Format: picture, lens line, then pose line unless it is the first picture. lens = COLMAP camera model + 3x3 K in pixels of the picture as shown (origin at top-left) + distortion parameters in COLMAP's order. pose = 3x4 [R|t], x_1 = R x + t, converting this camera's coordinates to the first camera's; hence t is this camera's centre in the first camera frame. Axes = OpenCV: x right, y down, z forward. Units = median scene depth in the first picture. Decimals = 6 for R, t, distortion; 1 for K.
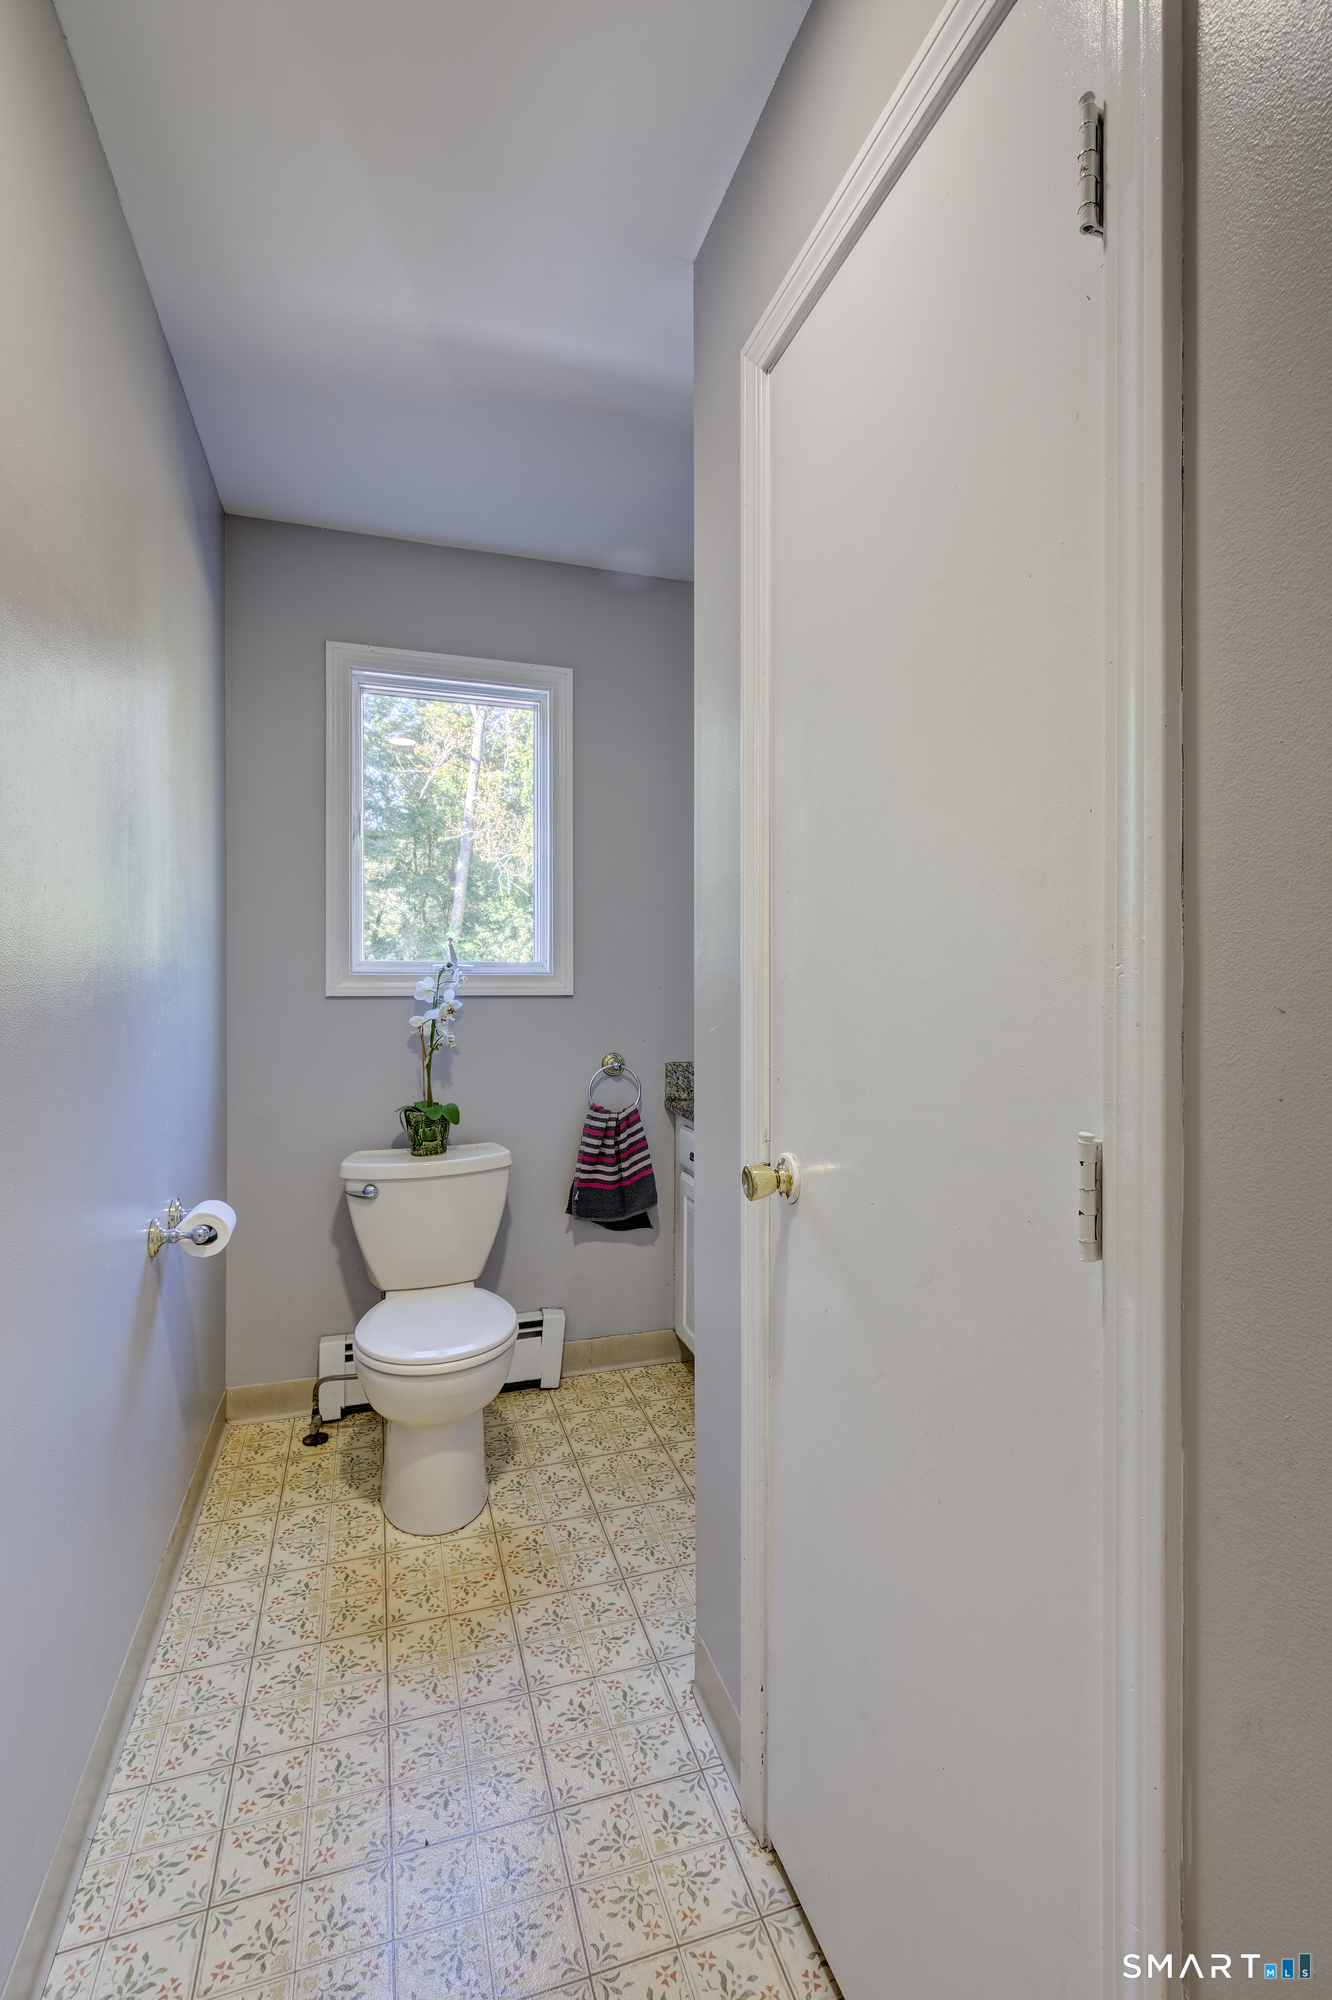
lens RADIAL K [[890.2, 0, 664.5], [0, 890.2, 996.5], [0, 0, 1]] dist [0.011751, -0.005010]
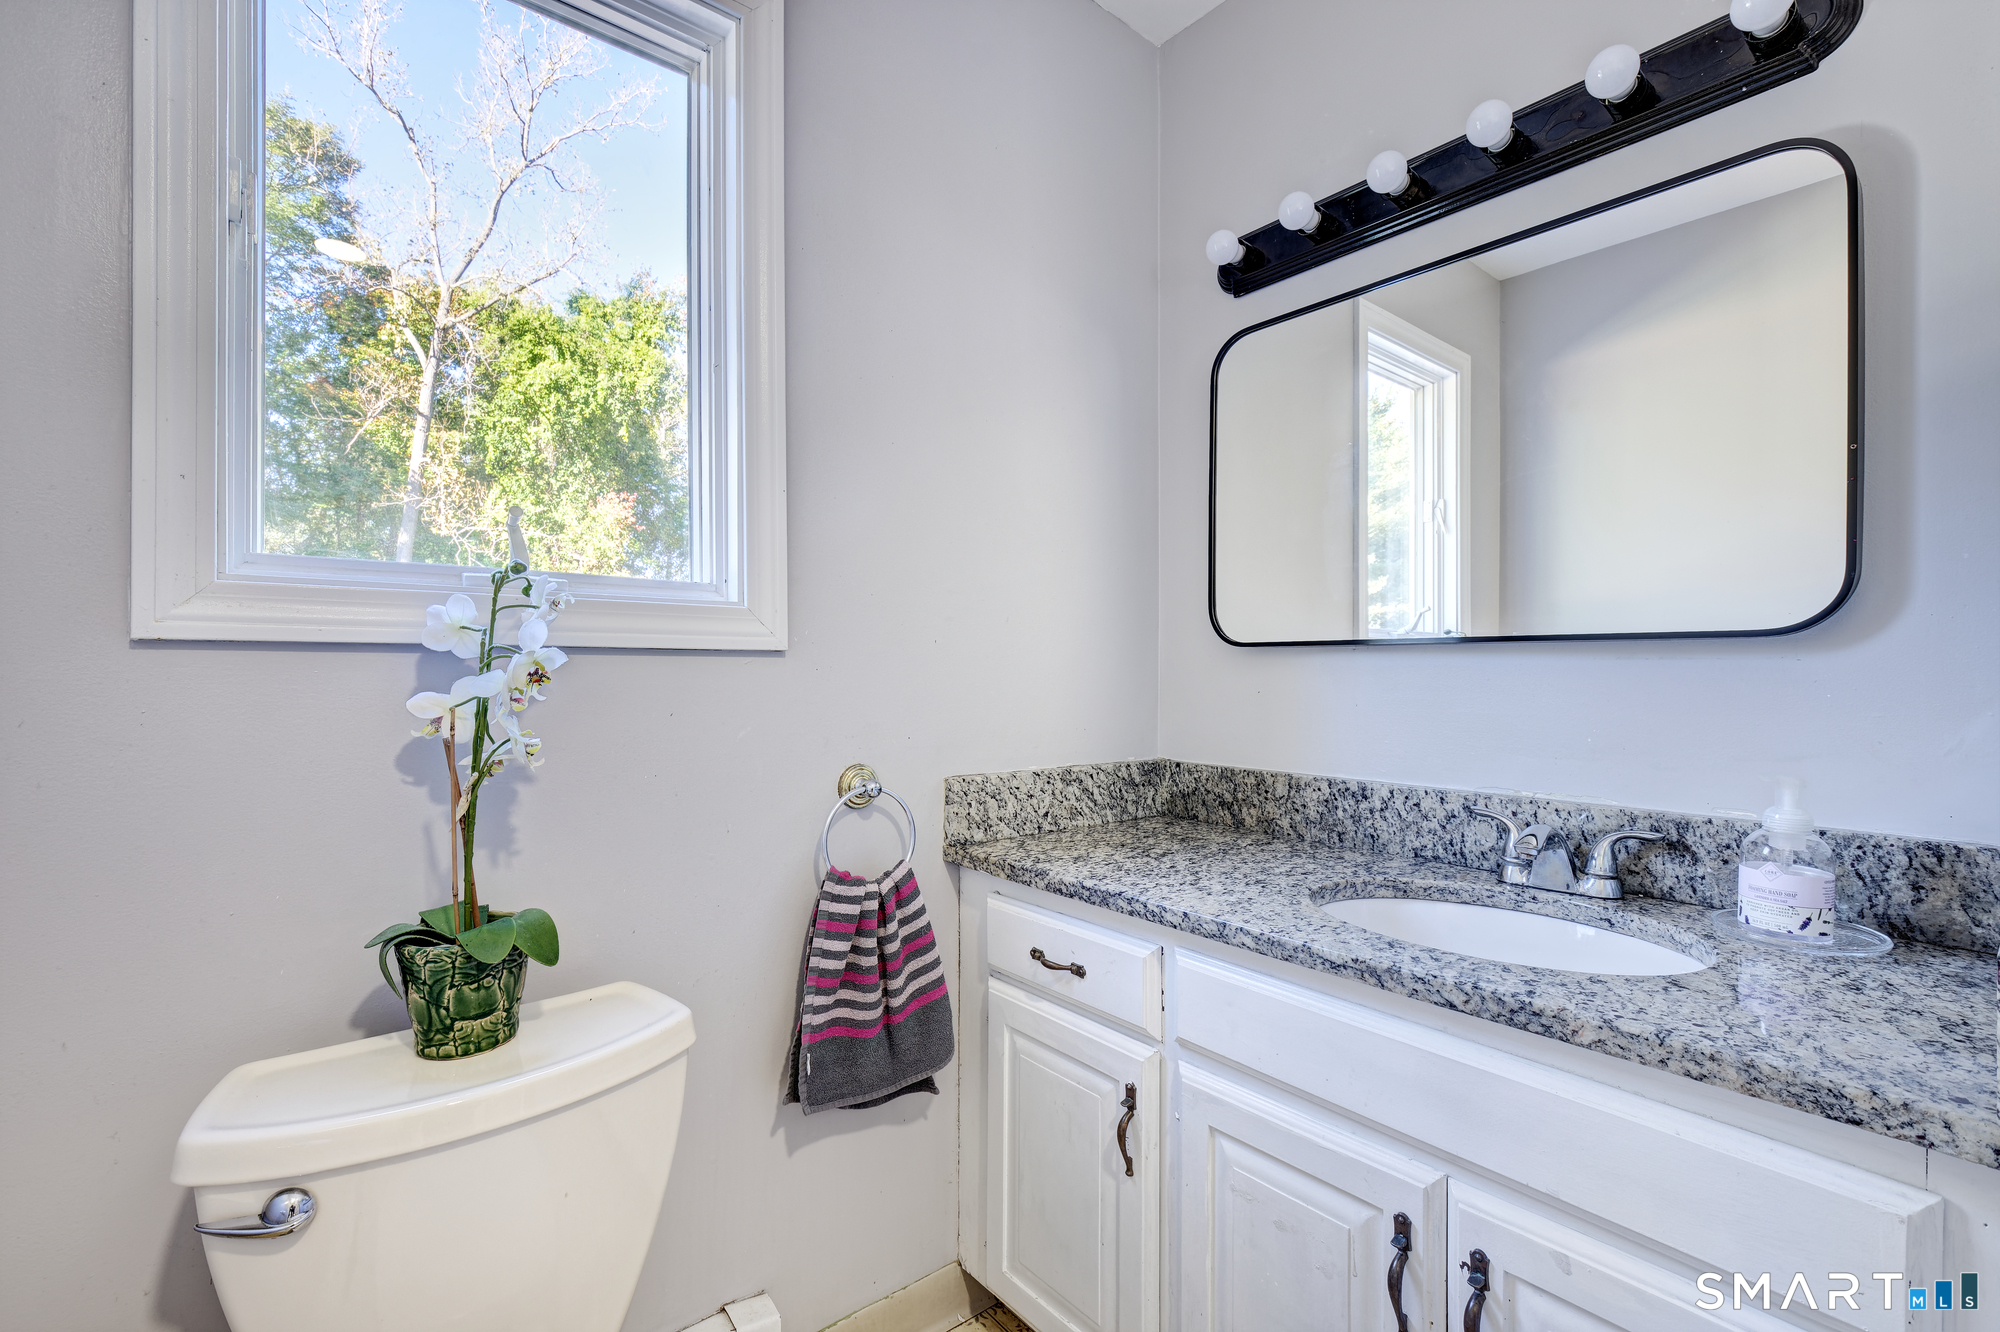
lens RADIAL K [[890.2, 0, 997.5], [0, 890.2, 676.7], [0, 0, 1]] dist [0.011751, -0.005010]
pose [[0.935463, -0.005302, 0.353386, -0.169160], [0.009764, 0.999893, -0.010846, 0.020060], [-0.353291, 0.013597, 0.935415, 0.502662]]
